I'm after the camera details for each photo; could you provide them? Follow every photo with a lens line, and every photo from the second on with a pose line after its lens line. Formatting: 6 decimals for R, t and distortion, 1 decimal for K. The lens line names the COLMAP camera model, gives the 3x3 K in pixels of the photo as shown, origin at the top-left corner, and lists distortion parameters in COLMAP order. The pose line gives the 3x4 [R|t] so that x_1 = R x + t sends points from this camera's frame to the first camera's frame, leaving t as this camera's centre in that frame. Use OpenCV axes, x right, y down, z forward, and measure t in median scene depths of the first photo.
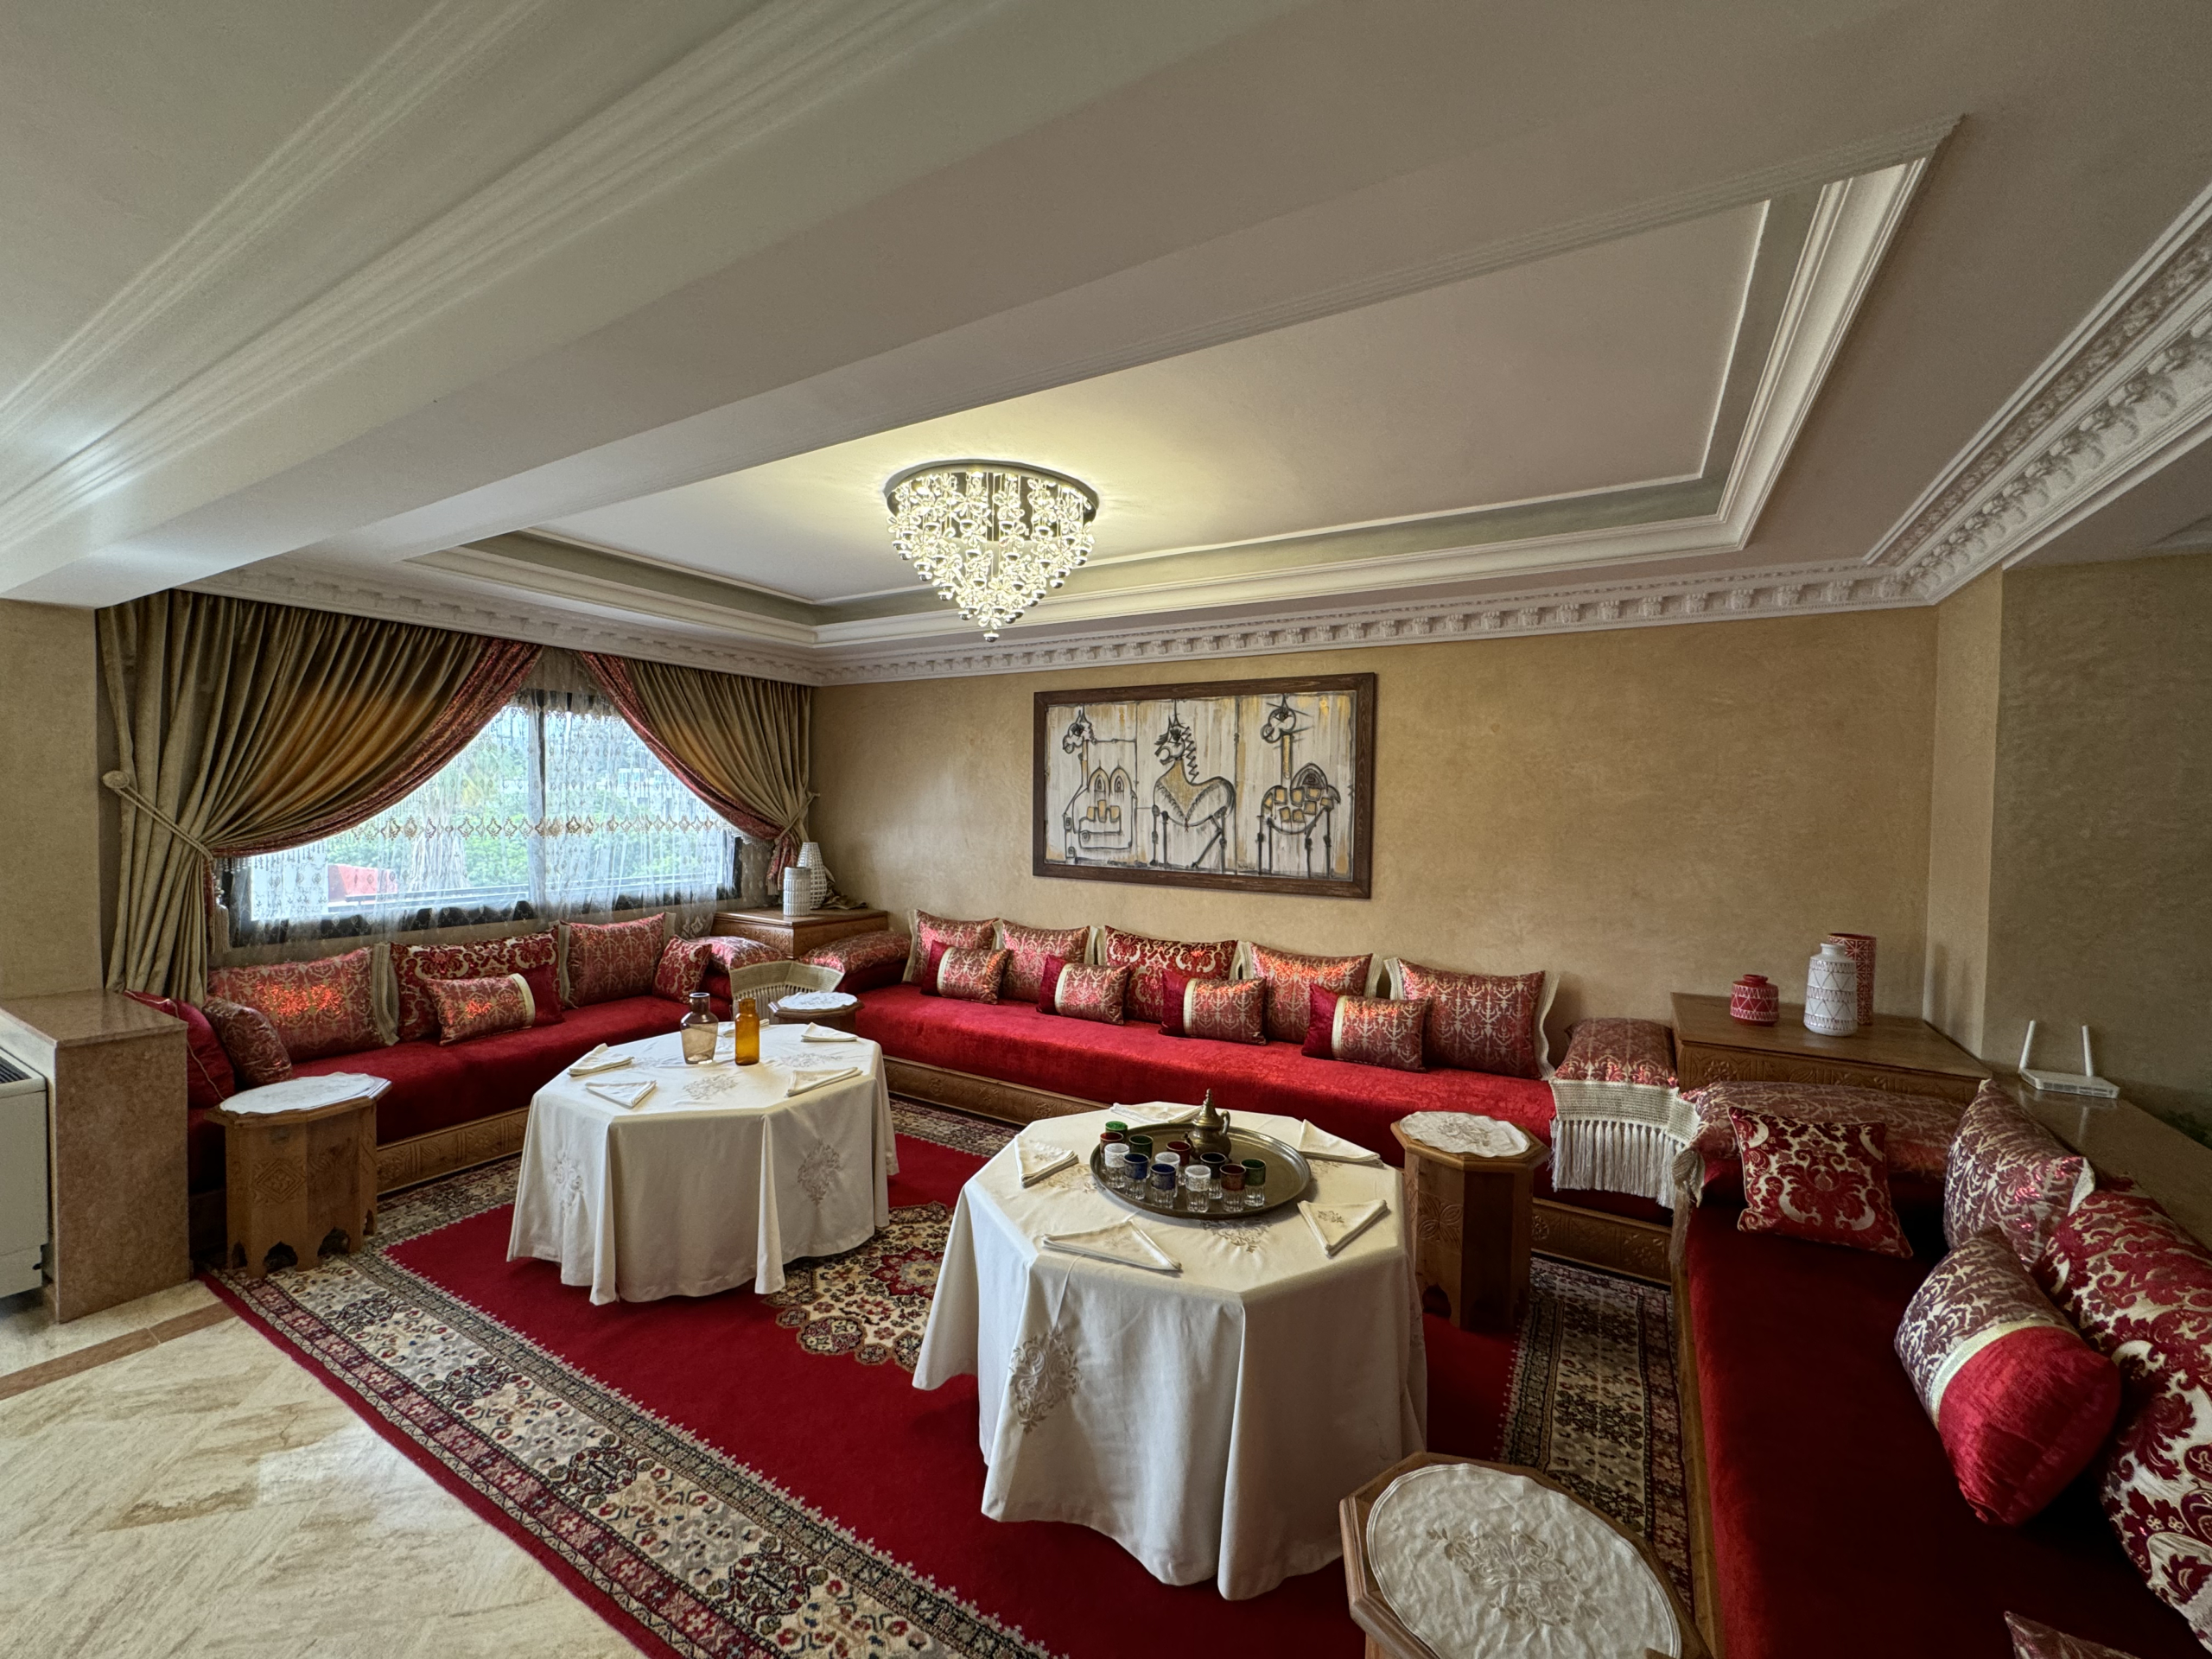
lens RADIAL K [[885.4, 0, 1105.5], [0, 885.4, 827.1], [0, 0, 1]] dist [-0.002462, 0.000332]
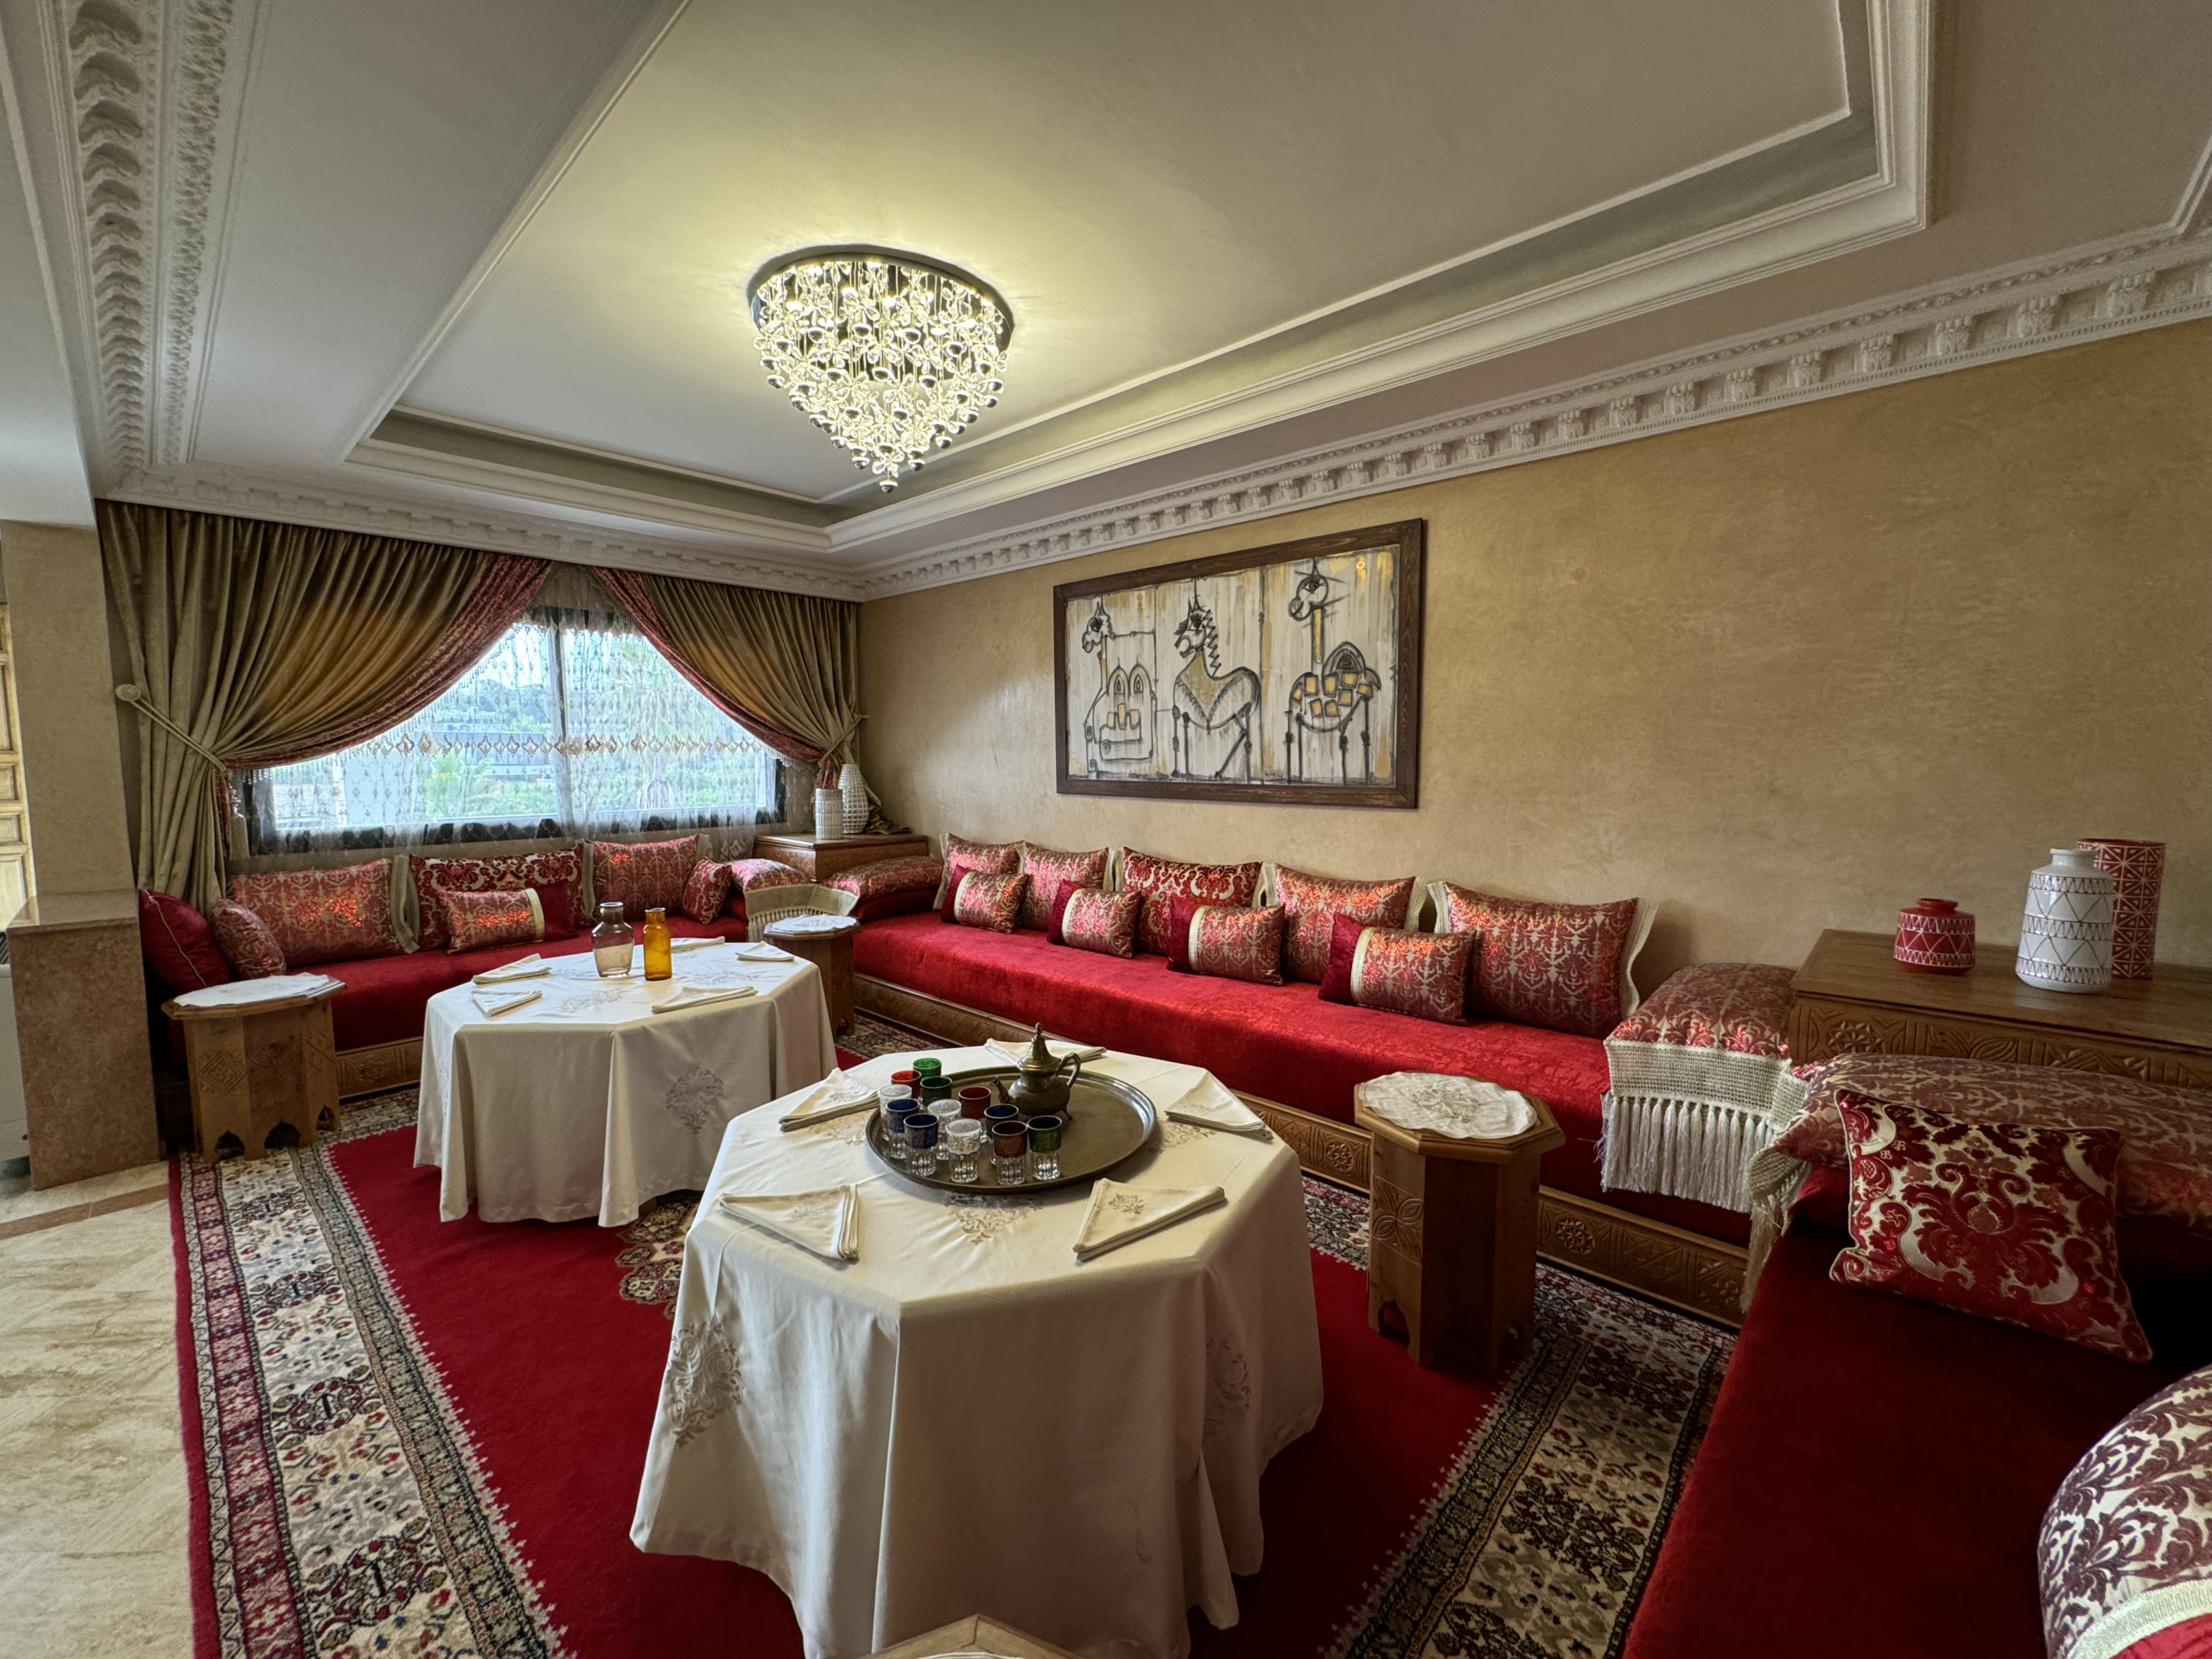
lens RADIAL K [[885.4, 0, 1105.3], [0, 885.4, 827.8], [0, 0, 1]] dist [-0.002462, 0.000332]
pose [[0.976621, -0.000712, -0.214967, 0.247877], [0.012599, 0.998465, 0.053930, 0.065205], [0.214599, -0.055378, 0.975131, 0.206368]]
